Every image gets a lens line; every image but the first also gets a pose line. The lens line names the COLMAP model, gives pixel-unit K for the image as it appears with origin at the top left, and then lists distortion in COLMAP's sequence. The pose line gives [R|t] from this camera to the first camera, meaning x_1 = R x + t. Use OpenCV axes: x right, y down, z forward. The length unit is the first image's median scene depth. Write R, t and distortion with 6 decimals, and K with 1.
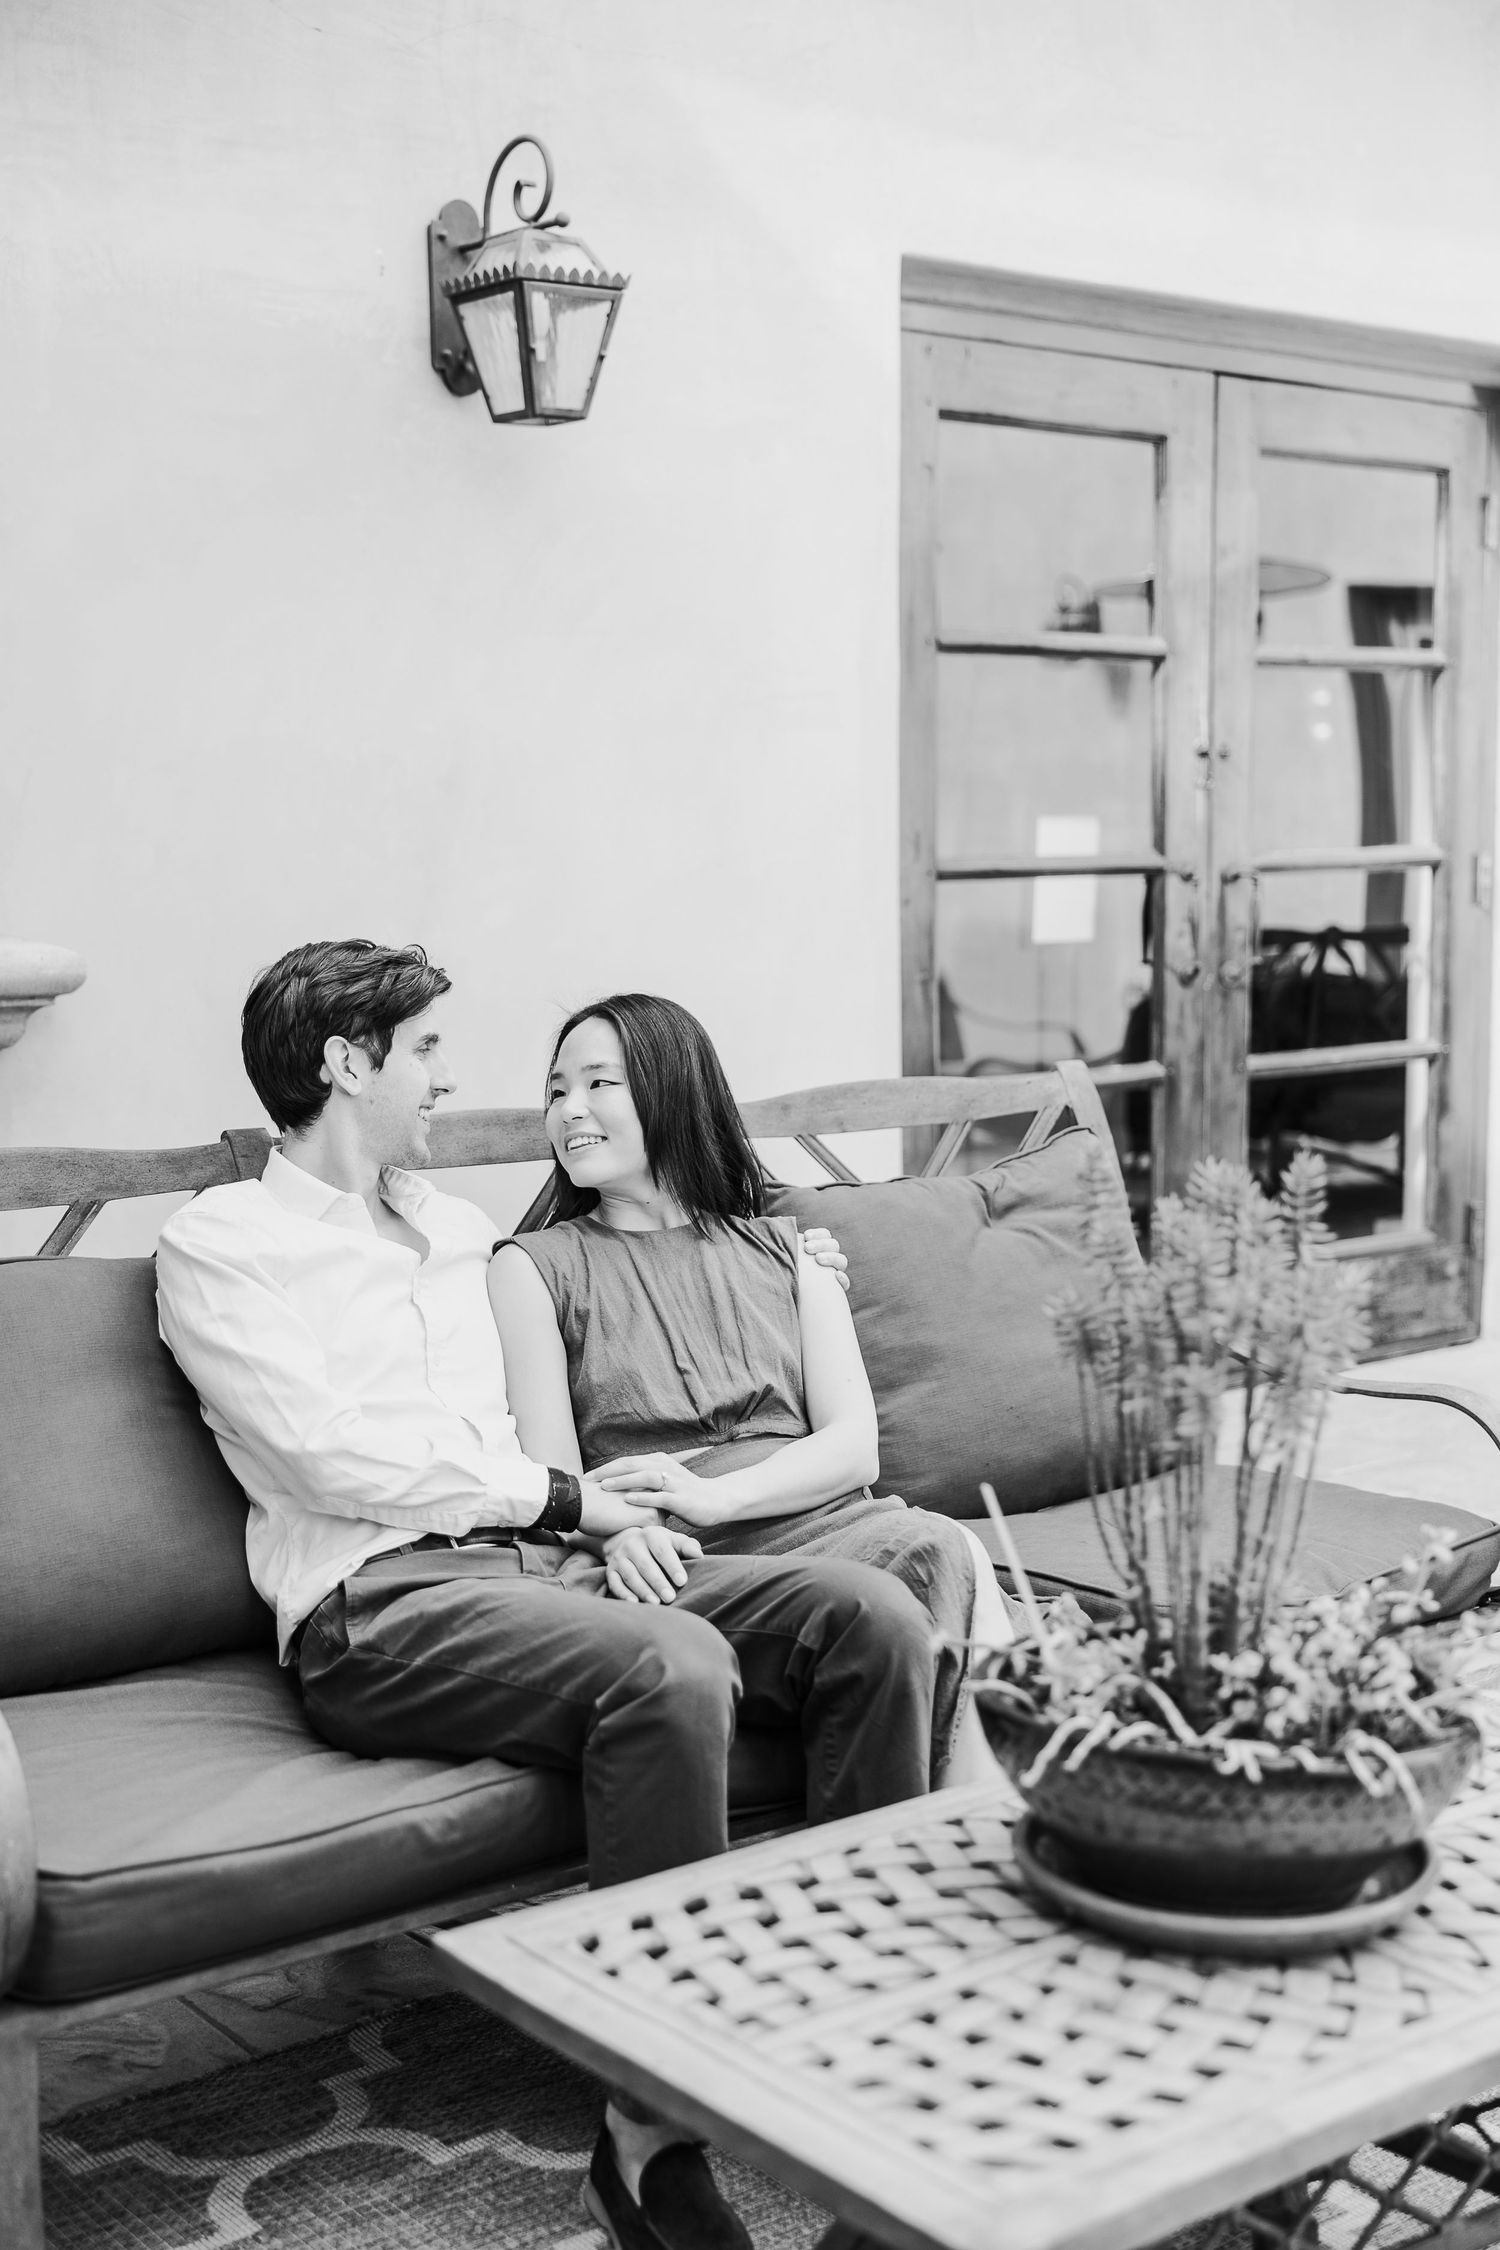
lens RADIAL K [[2875.1, 0, 750.0], [0, 2875.1, 1125.0], [0, 0, 1]] dist [0.015856, -0.051884]
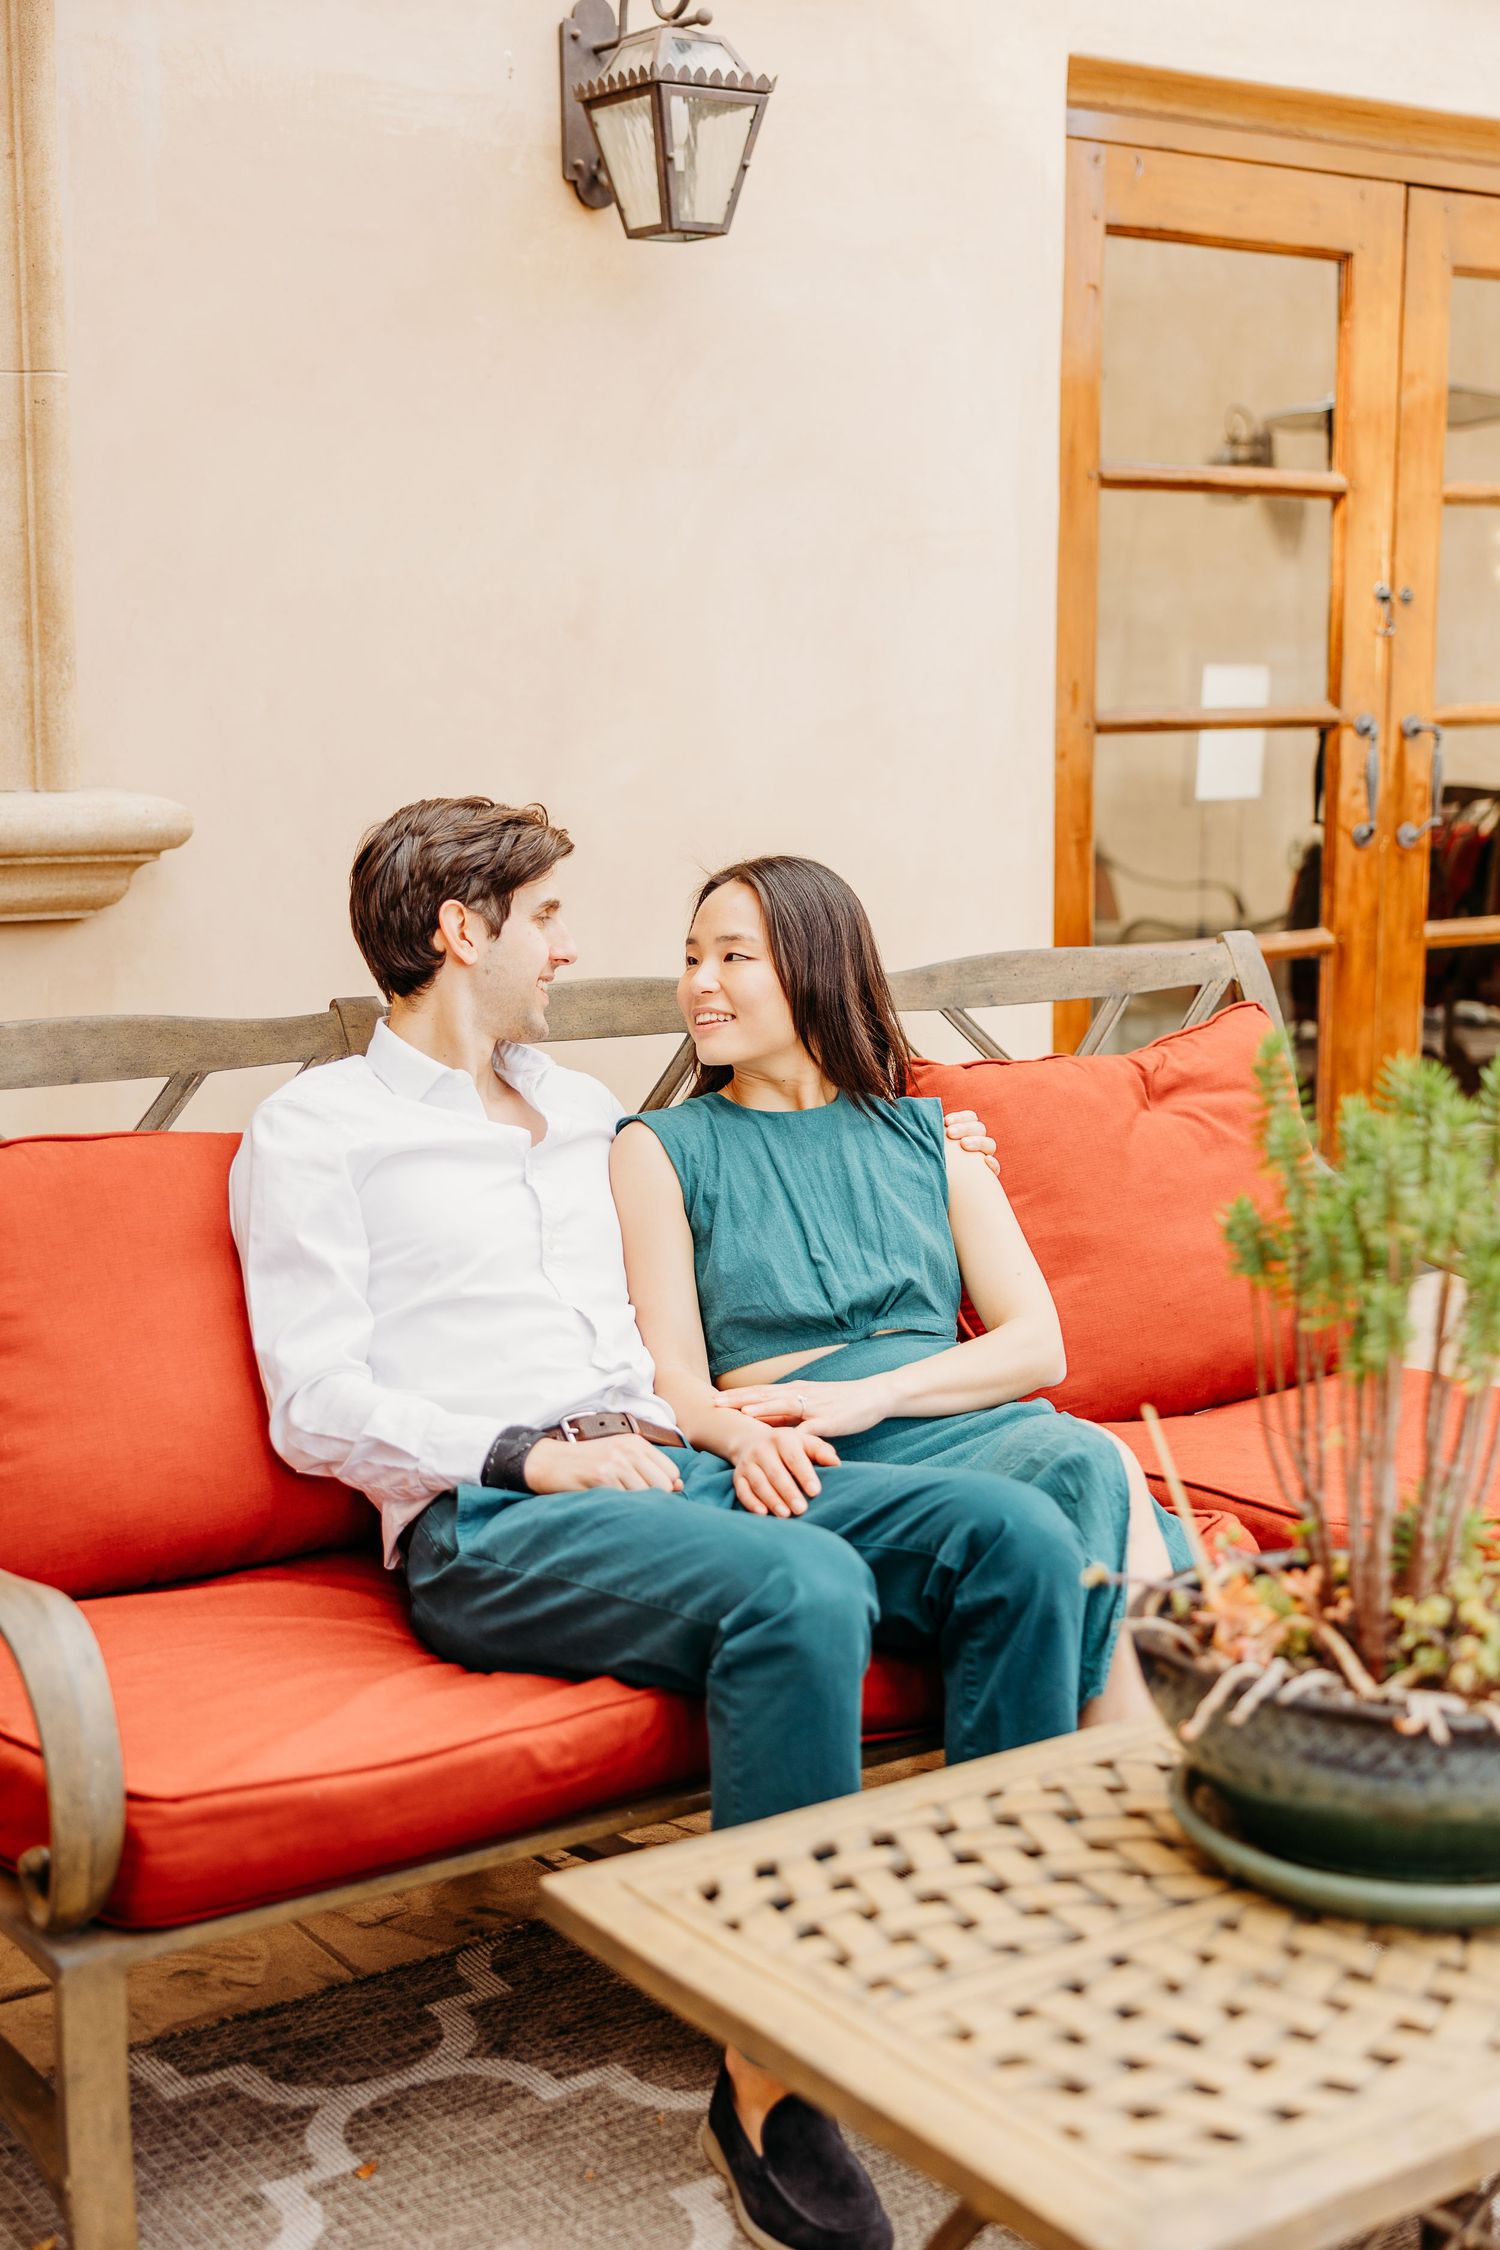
lens RADIAL K [[2985.6, 0, 750.0], [0, 2985.6, 1125.0], [0, 0, 1]] dist [0.021307, -0.034157]
pose [[0.998830, 0.013784, -0.046345, -0.000984], [-0.011557, 0.998782, 0.047973, -0.005884], [0.046950, -0.047381, 0.997773, 0.034015]]
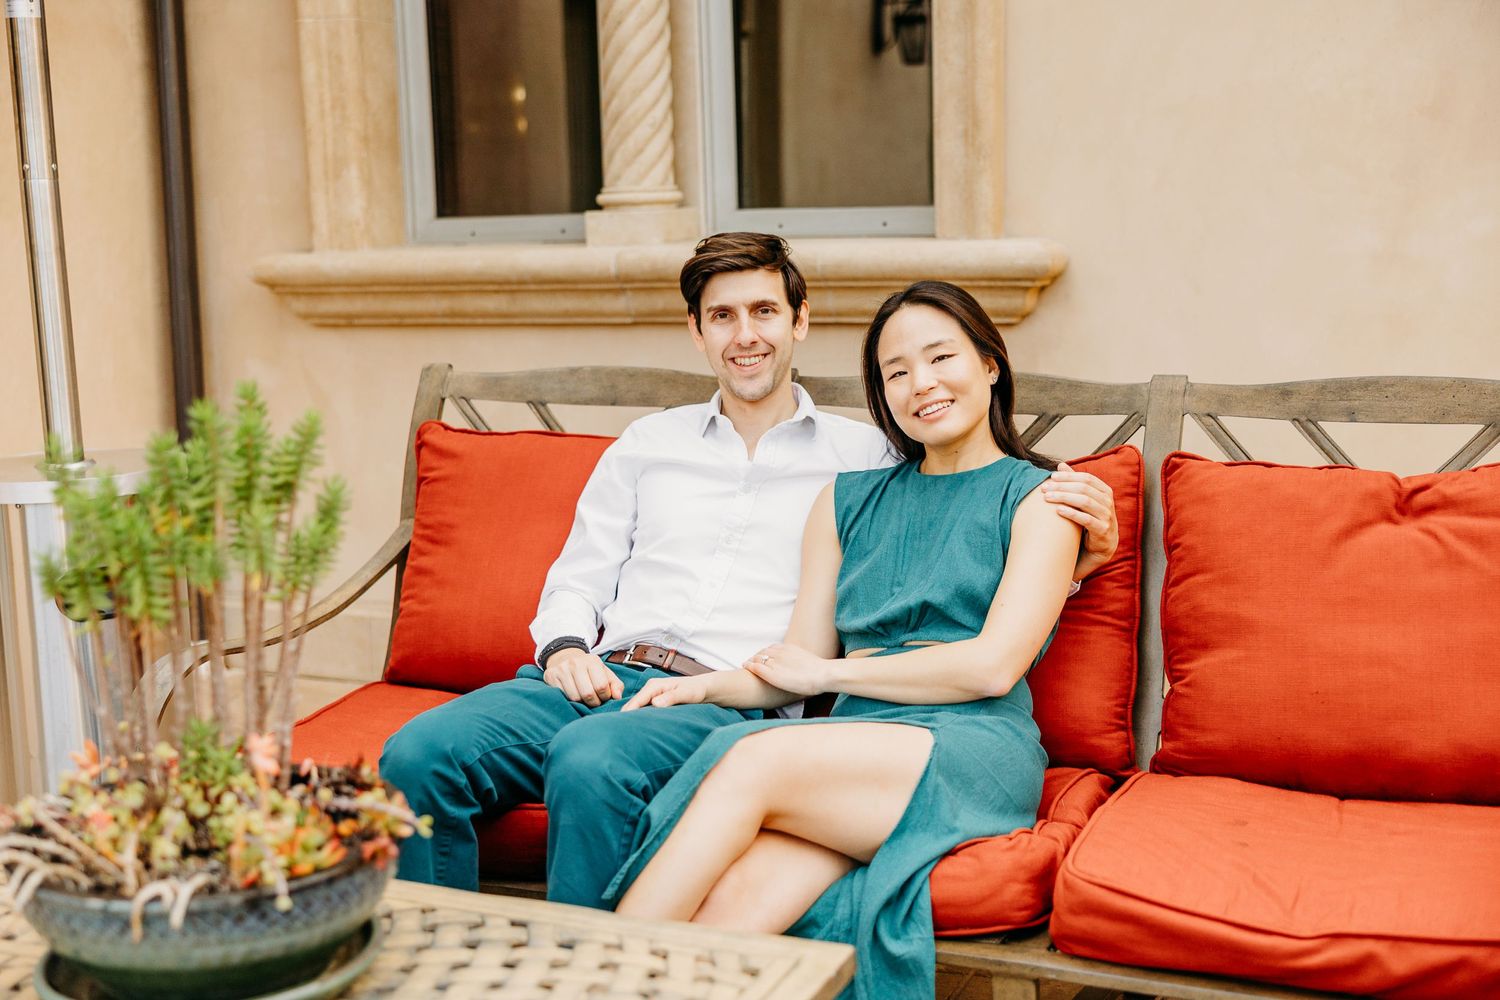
lens RADIAL K [[1916.7, 0, 750.0], [0, 1916.7, 500.0], [0, 0, 1]] dist [0.015856, -0.051884]
pose [[0.470666, 0.126017, -0.873266, 0.735941], [-0.072737, 0.991921, 0.103937, -0.035079], [0.879308, 0.014599, 0.476029, 0.603653]]
